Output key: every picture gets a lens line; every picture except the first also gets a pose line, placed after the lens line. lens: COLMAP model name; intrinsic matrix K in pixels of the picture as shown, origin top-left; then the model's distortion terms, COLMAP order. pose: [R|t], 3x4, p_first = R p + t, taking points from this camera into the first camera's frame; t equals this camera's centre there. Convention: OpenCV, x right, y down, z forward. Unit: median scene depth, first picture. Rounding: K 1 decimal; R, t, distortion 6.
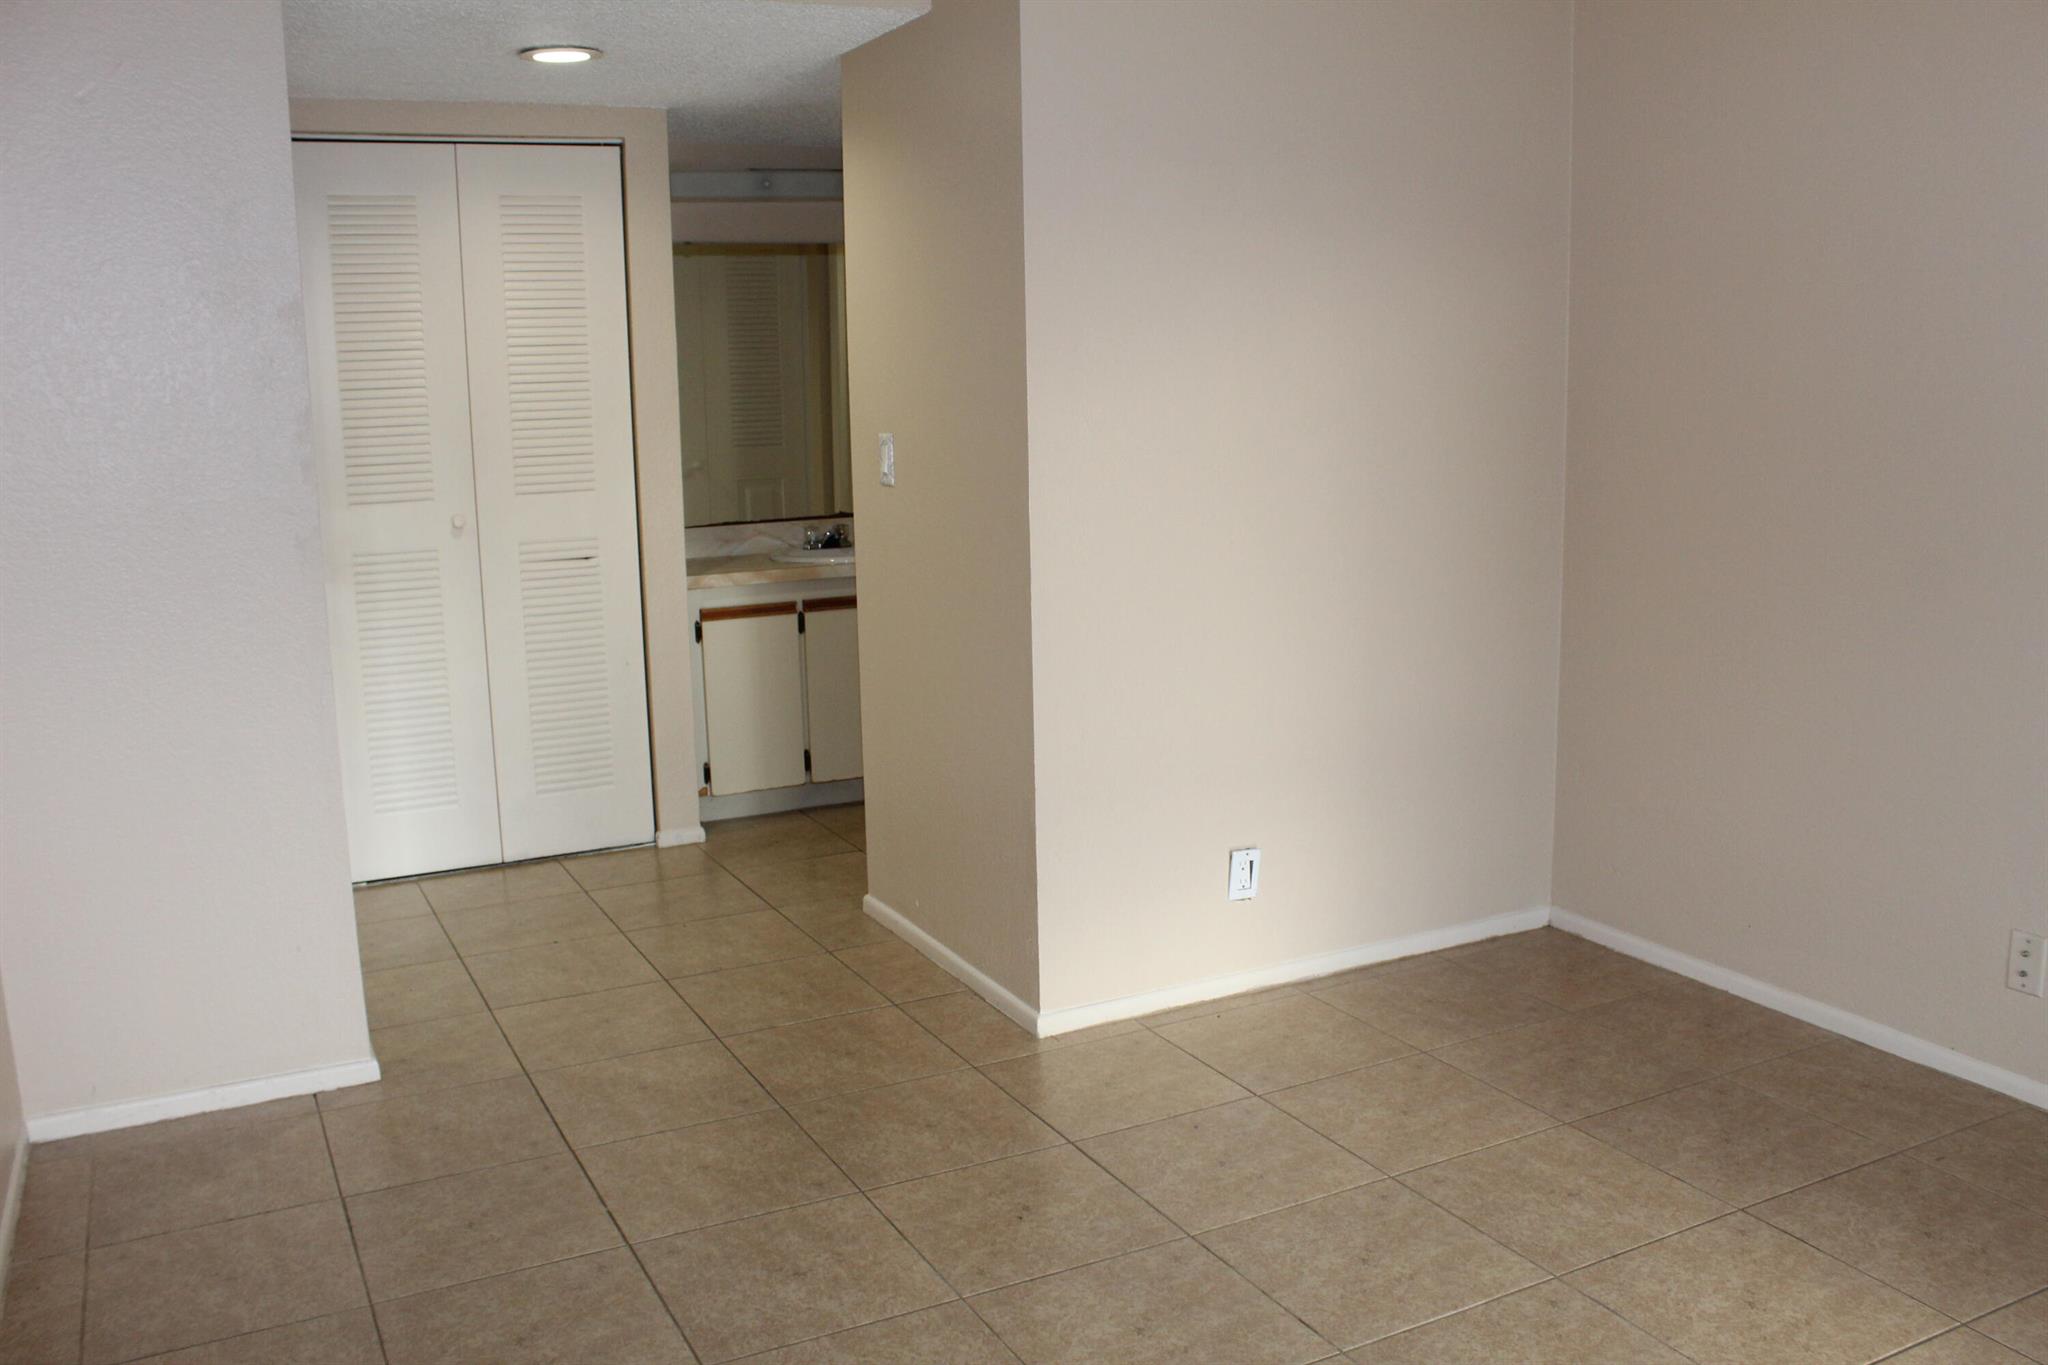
lens RADIAL K [[1731.6, 0, 1043.3], [0, 1731.6, 683.4], [0, 0, 1]] dist [-0.157674, 0.138771]
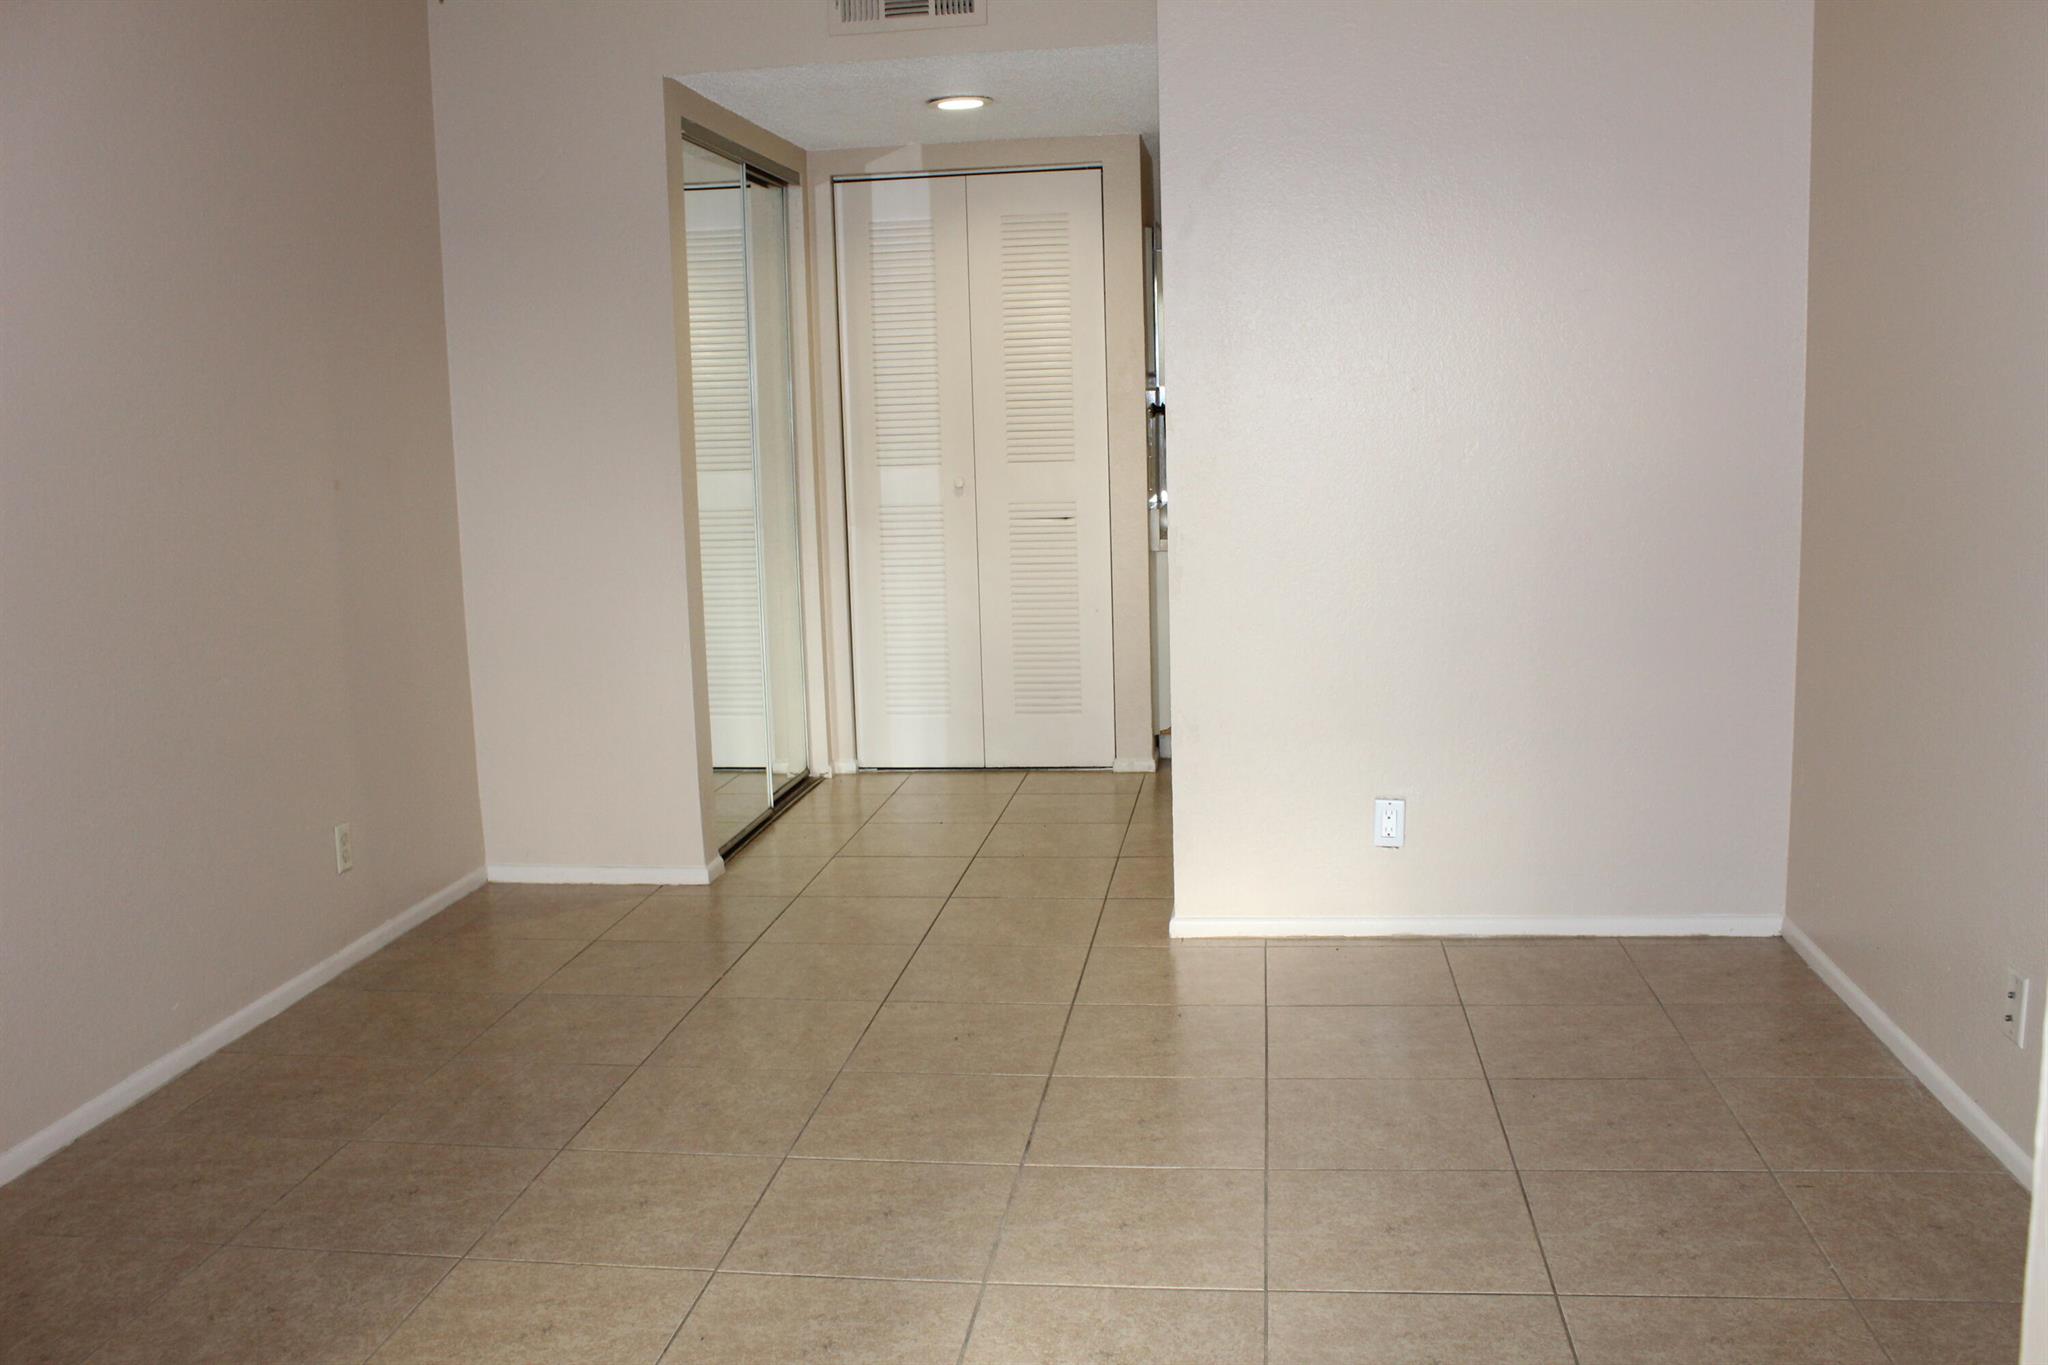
lens RADIAL K [[1731.6, 0, 1055.4], [0, 1731.6, 667.2], [0, 0, 1]] dist [-0.157674, 0.138771]
pose [[0.834891, 0.080321, -0.544523, 0.515924], [-0.088828, 0.995989, 0.010721, 0.022765], [0.543200, 0.039418, 0.838678, 0.000444]]
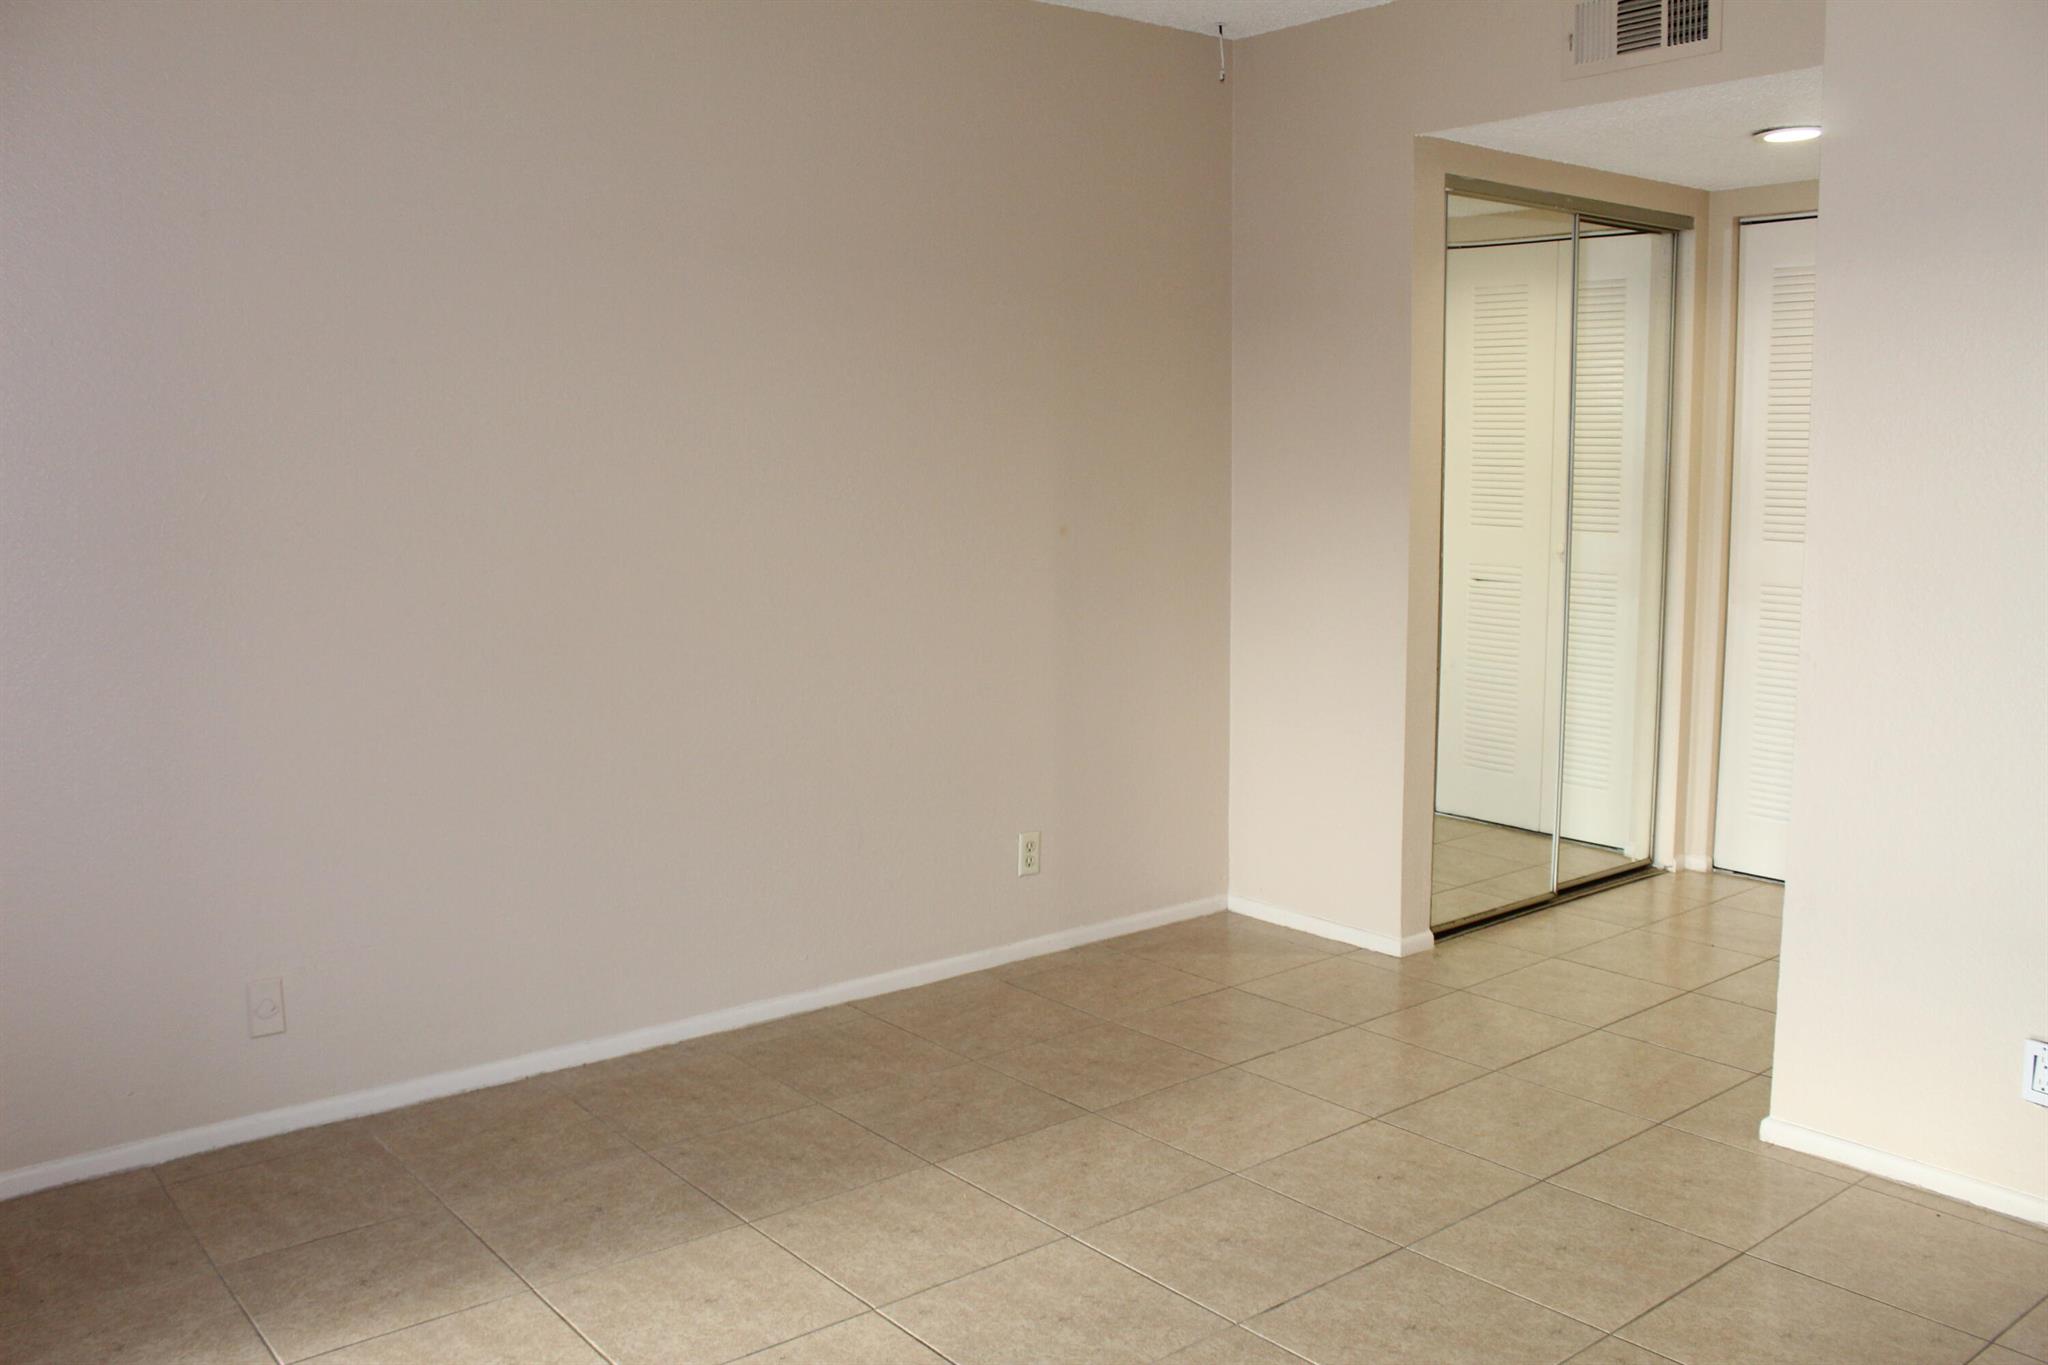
lens RADIAL K [[1731.6, 0, 1059.0], [0, 1731.6, 682.1], [0, 0, 1]] dist [-0.157674, 0.138771]
pose [[0.230019, 0.158528, -0.960188, 0.724415], [-0.174796, 0.977328, 0.119485, -0.079451], [0.957360, 0.140353, 0.252514, 0.346546]]
